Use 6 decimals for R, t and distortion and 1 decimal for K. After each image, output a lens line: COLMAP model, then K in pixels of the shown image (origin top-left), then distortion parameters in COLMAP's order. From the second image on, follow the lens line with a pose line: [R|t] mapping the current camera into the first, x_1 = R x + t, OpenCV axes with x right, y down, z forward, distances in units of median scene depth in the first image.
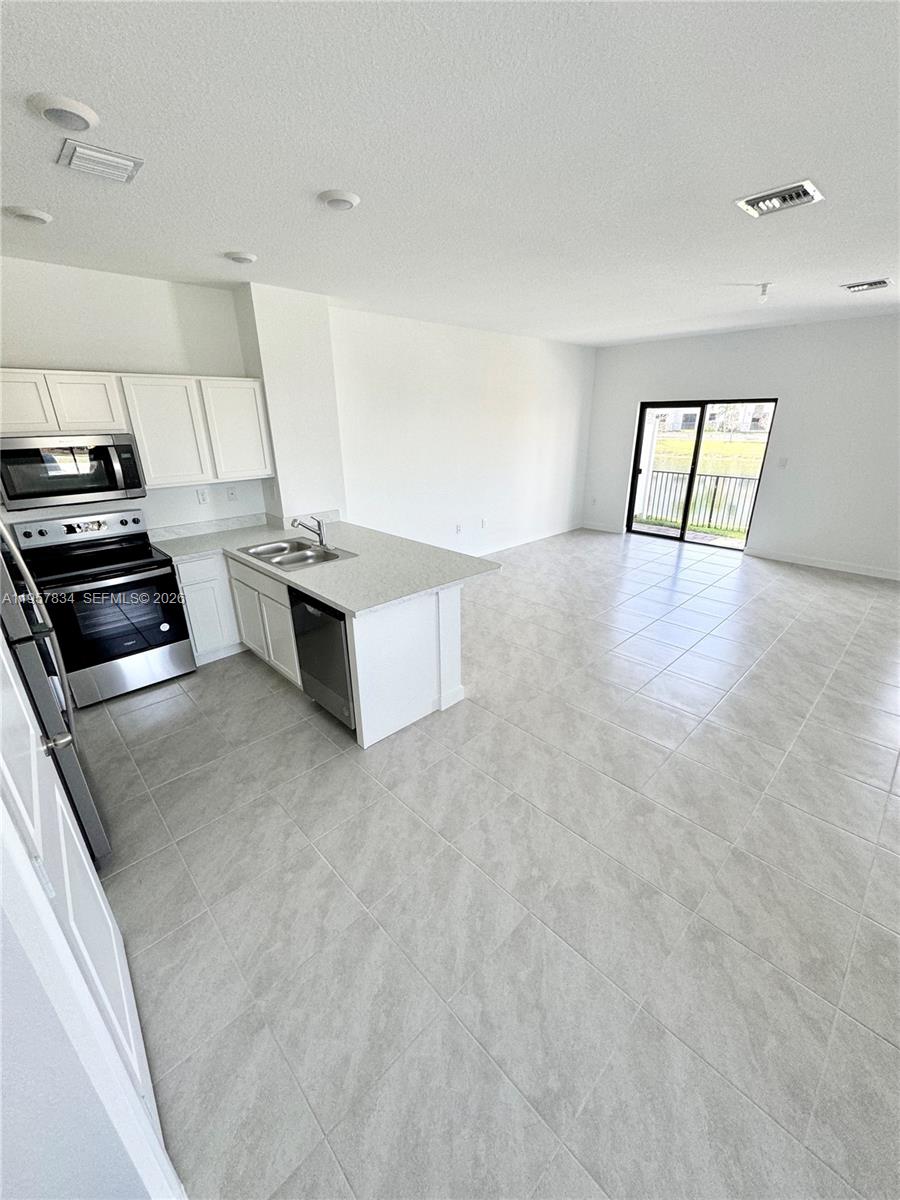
lens RADIAL K [[476.6, 0, 453.5], [0, 476.6, 605.1], [0, 0, 1]] dist [0.000169, -0.000361]
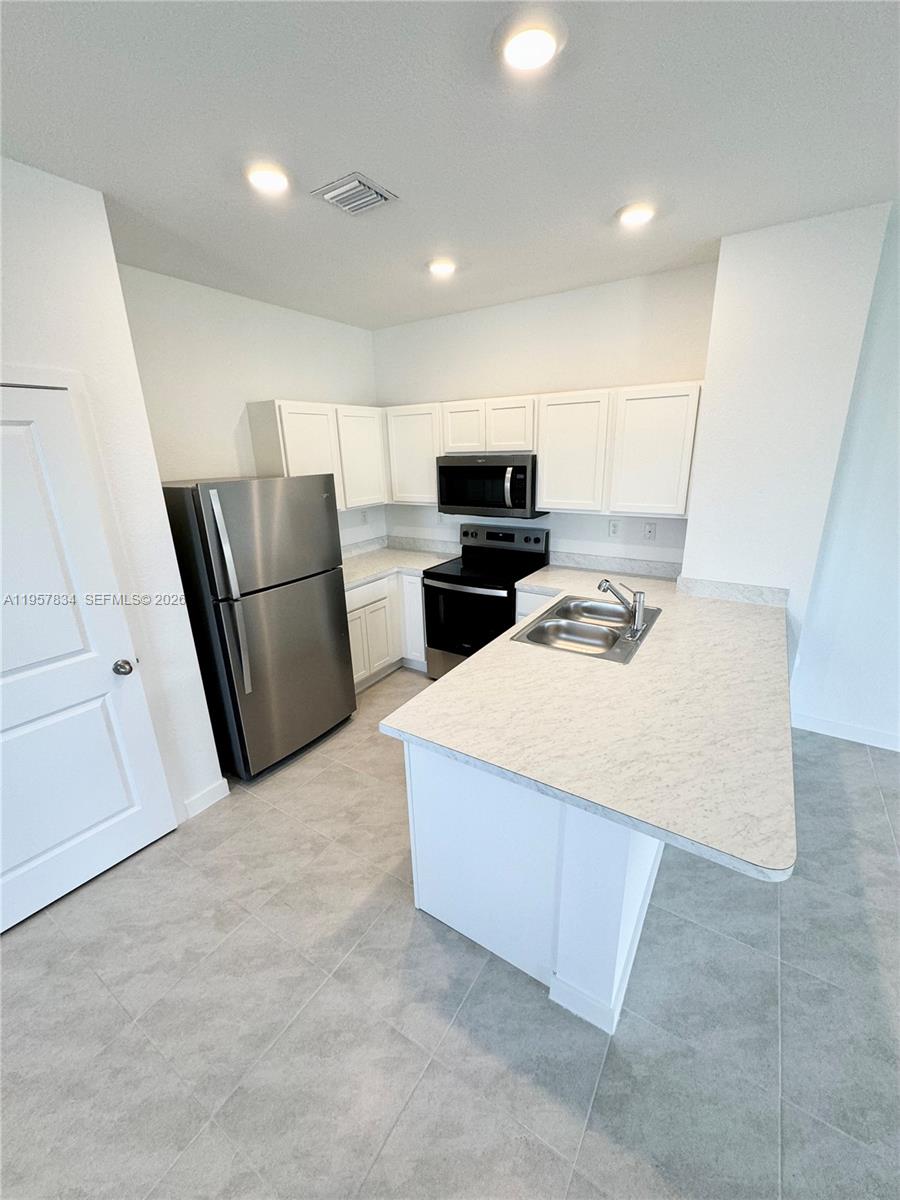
lens RADIAL K [[476.6, 0, 452.6], [0, 476.6, 597.2], [0, 0, 1]] dist [0.000169, -0.000361]
pose [[0.226634, 0.298557, -0.927092, 0.268009], [-0.334981, 0.917685, 0.213639, -0.224175], [0.914562, 0.262140, 0.307990, 0.562315]]
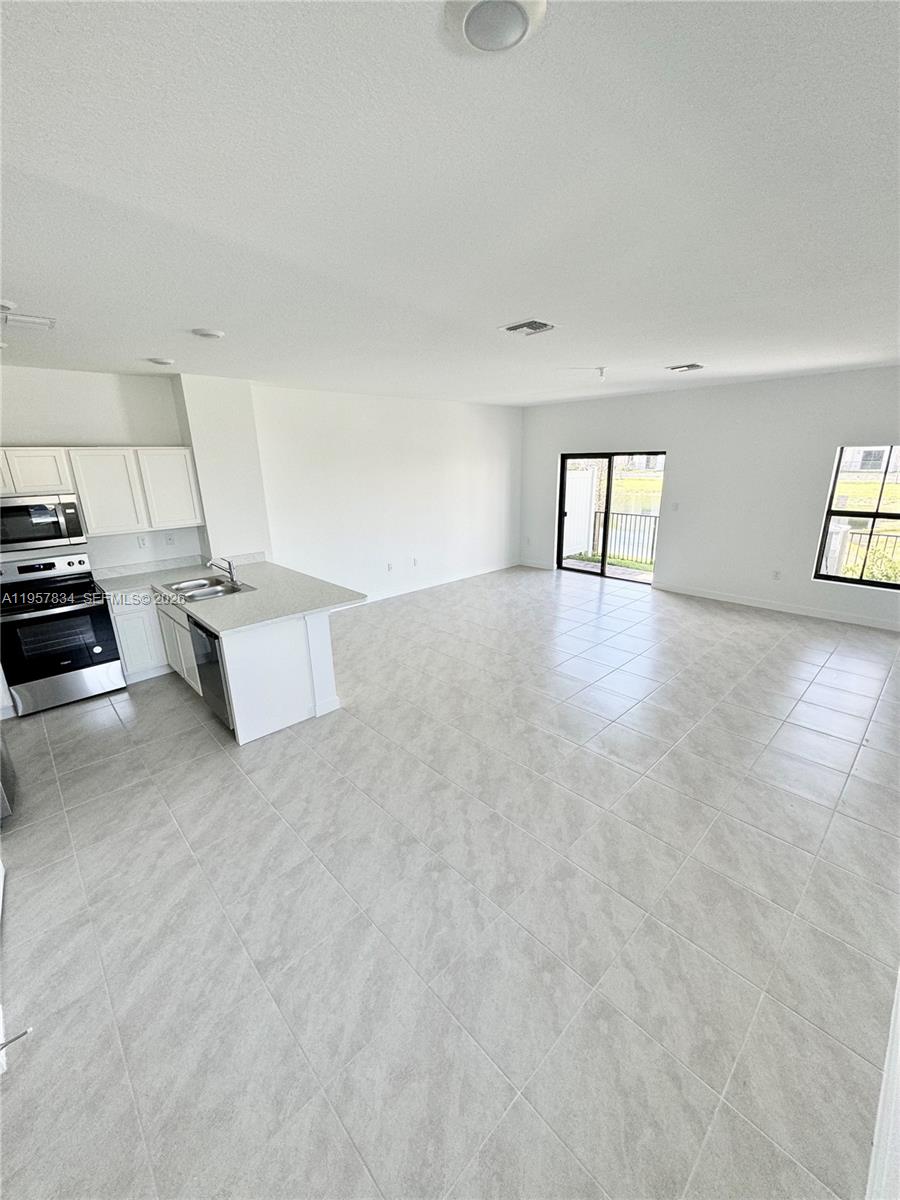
lens RADIAL K [[476.6, 0, 448.2], [0, 476.6, 603.1], [0, 0, 1]] dist [0.000169, -0.000361]
pose [[0.999865, -0.006858, -0.014911, 0.290896], [0.005601, 0.996551, -0.082791, 0.032576], [0.015428, 0.082696, 0.996455, -0.191806]]
